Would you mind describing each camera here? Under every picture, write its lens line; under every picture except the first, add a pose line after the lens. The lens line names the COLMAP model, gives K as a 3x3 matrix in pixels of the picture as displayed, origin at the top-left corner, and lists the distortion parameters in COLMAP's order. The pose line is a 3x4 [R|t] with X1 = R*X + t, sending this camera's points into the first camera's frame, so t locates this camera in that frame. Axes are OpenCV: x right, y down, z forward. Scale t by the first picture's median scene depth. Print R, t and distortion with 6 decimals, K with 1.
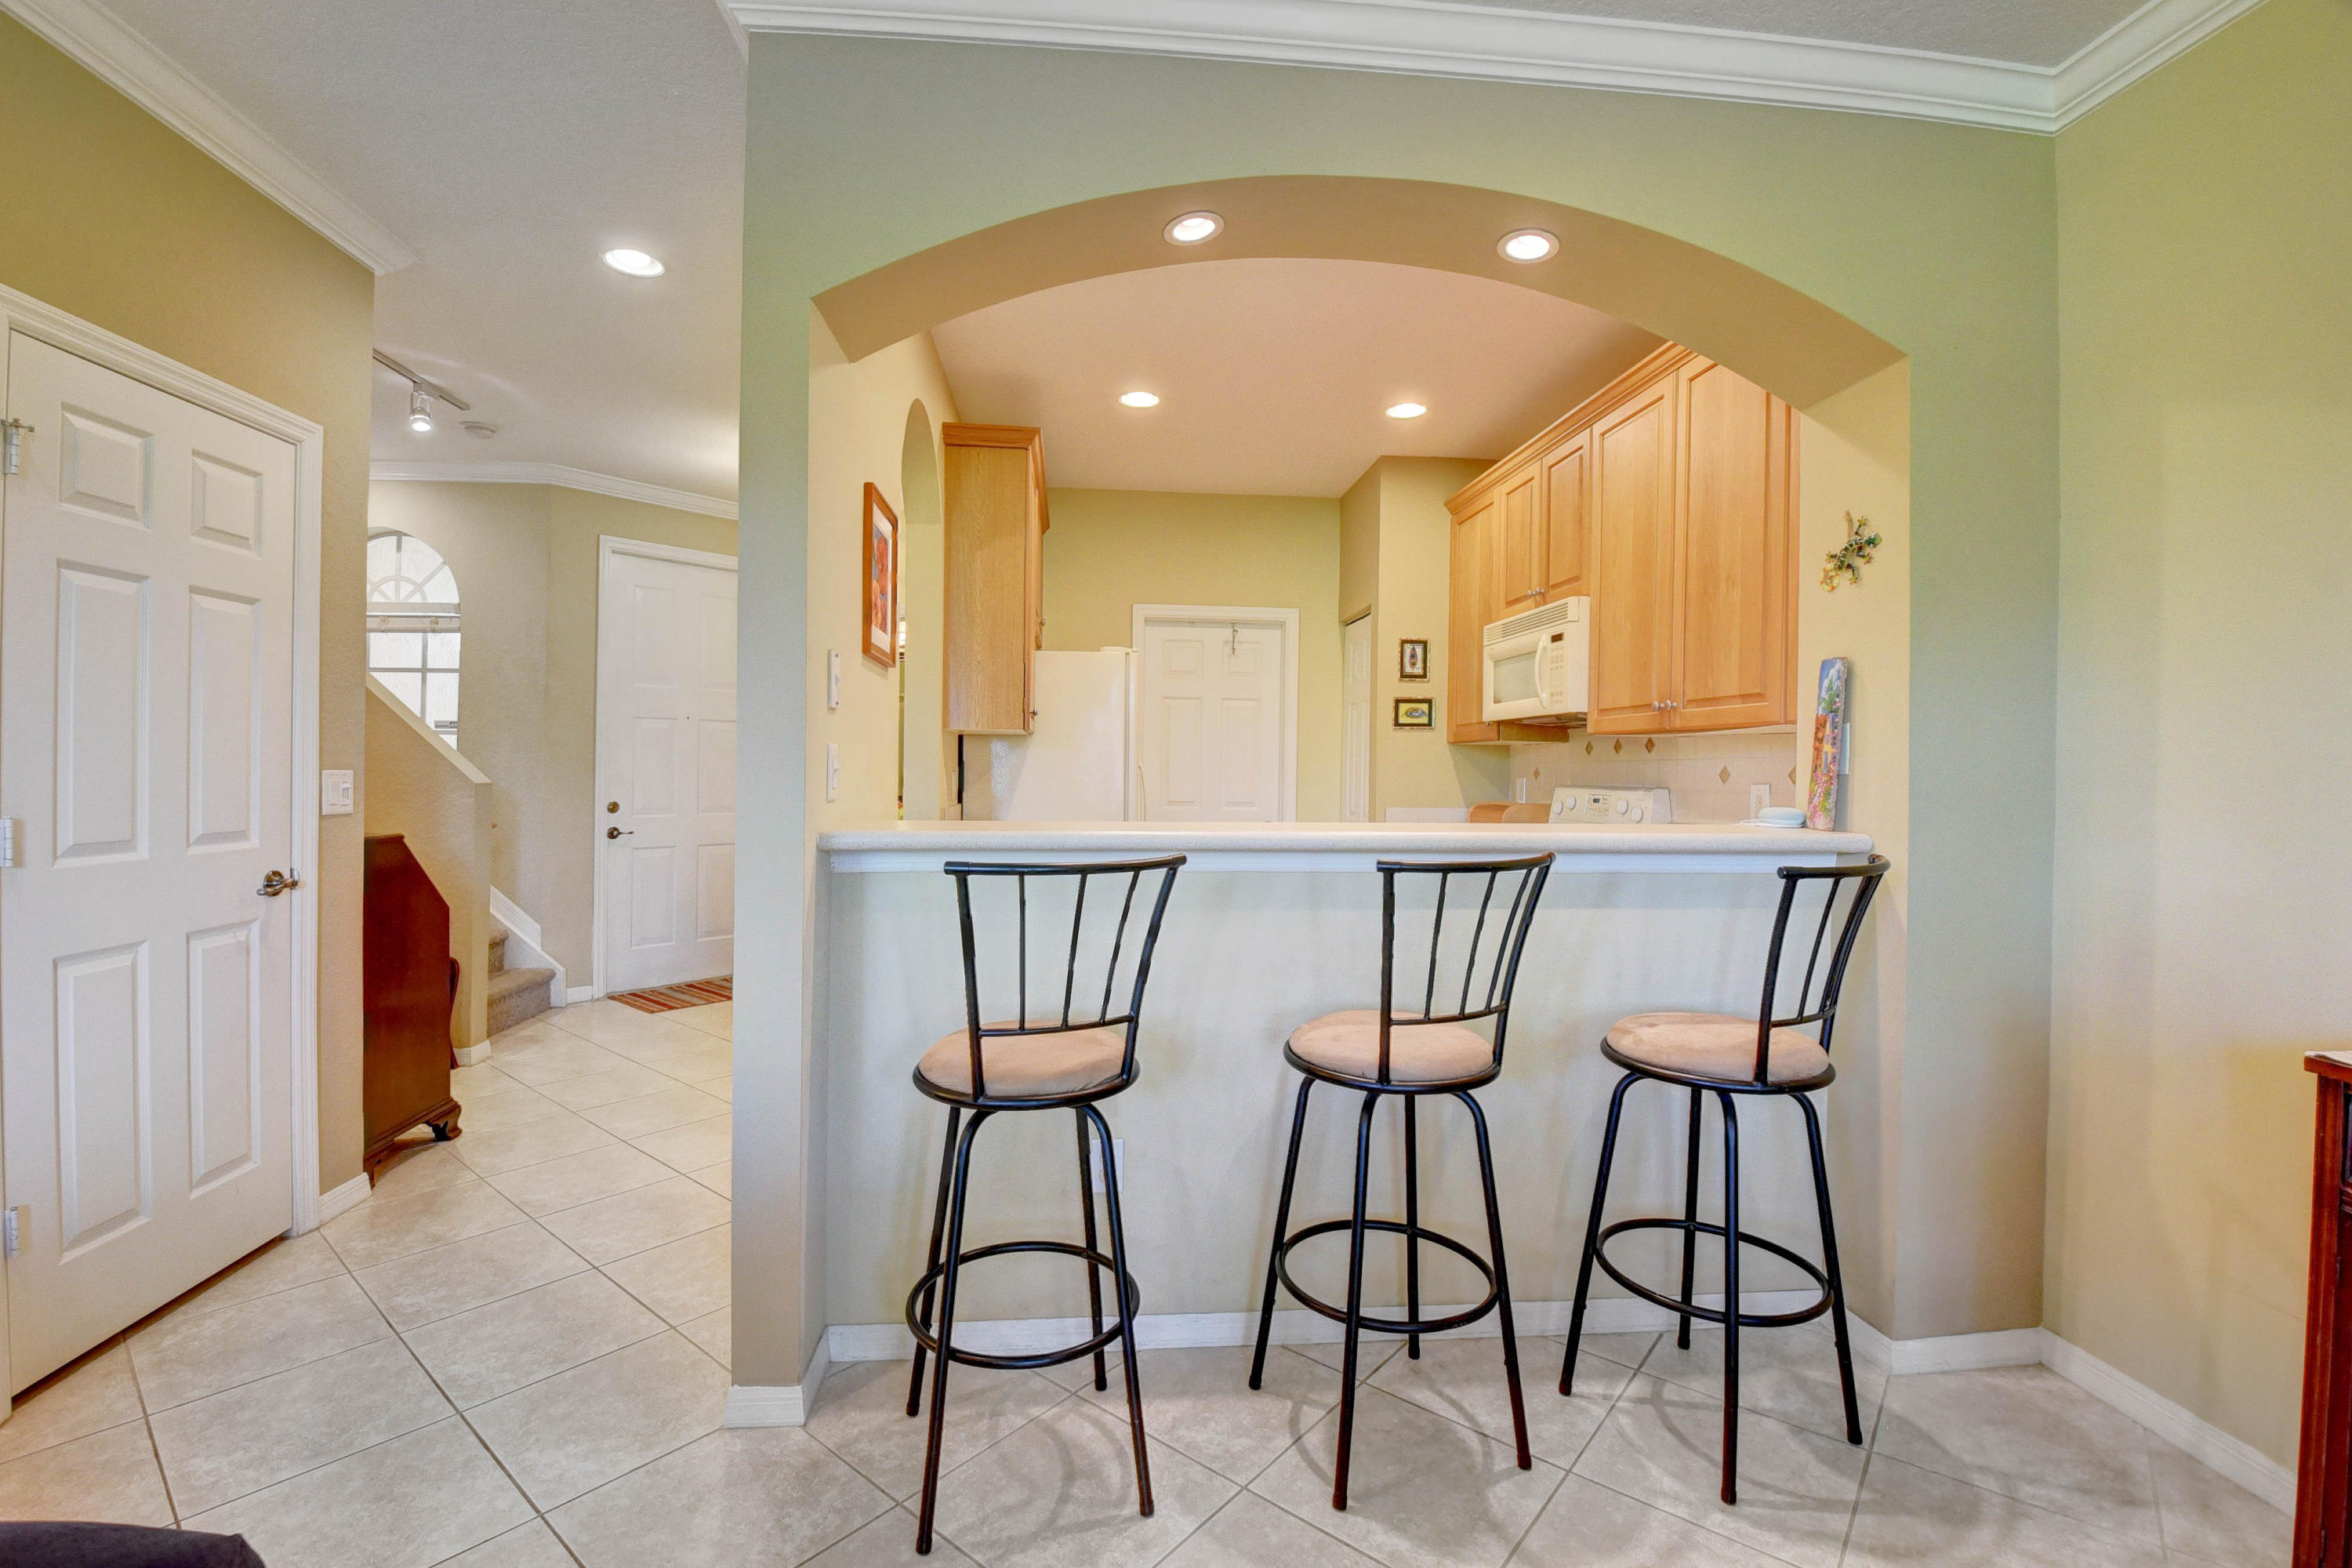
lens RADIAL K [[1035.8, 0, 1168.4], [0, 1035.8, 761.5], [0, 0, 1]] dist [-0.001458, -0.014717]
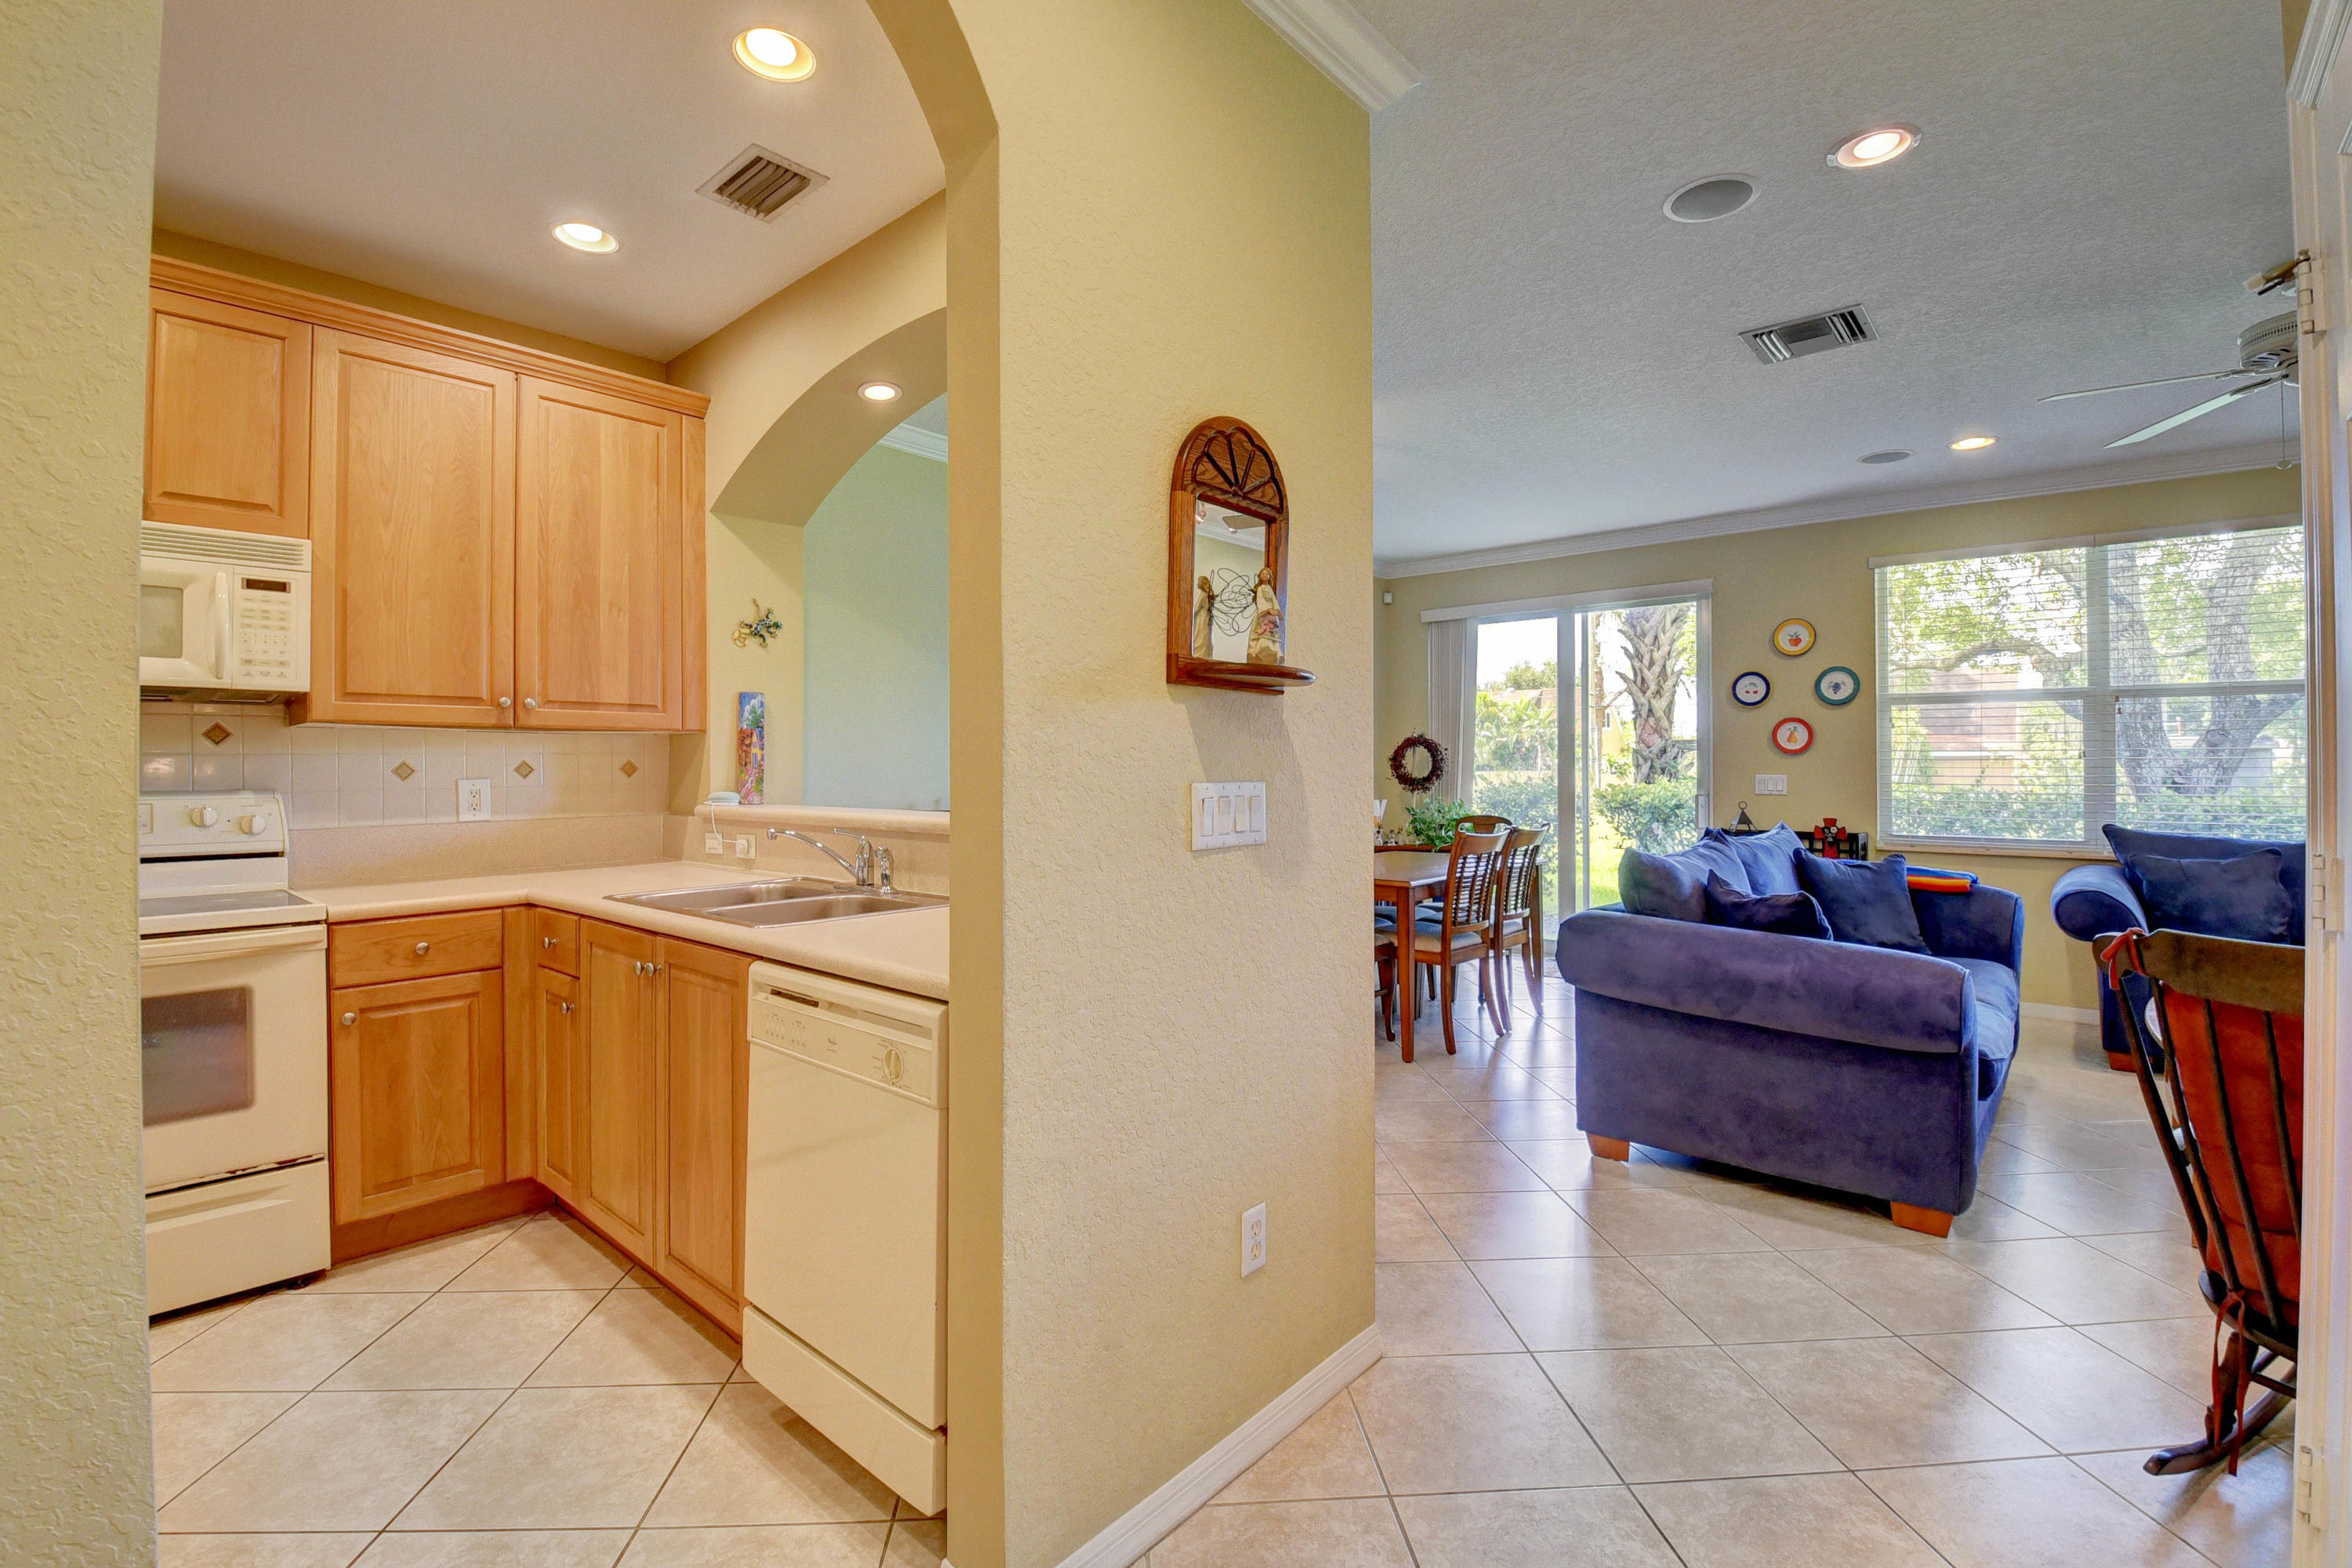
lens RADIAL K [[1035.8, 0, 1164.6], [0, 1035.8, 758.2], [0, 0, 1]] dist [-0.001458, -0.014717]
pose [[-0.686551, -0.002861, 0.727076, -0.565796], [-0.007395, 0.999968, -0.003047, -0.001340], [-0.727044, -0.007469, -0.686551, 1.016986]]
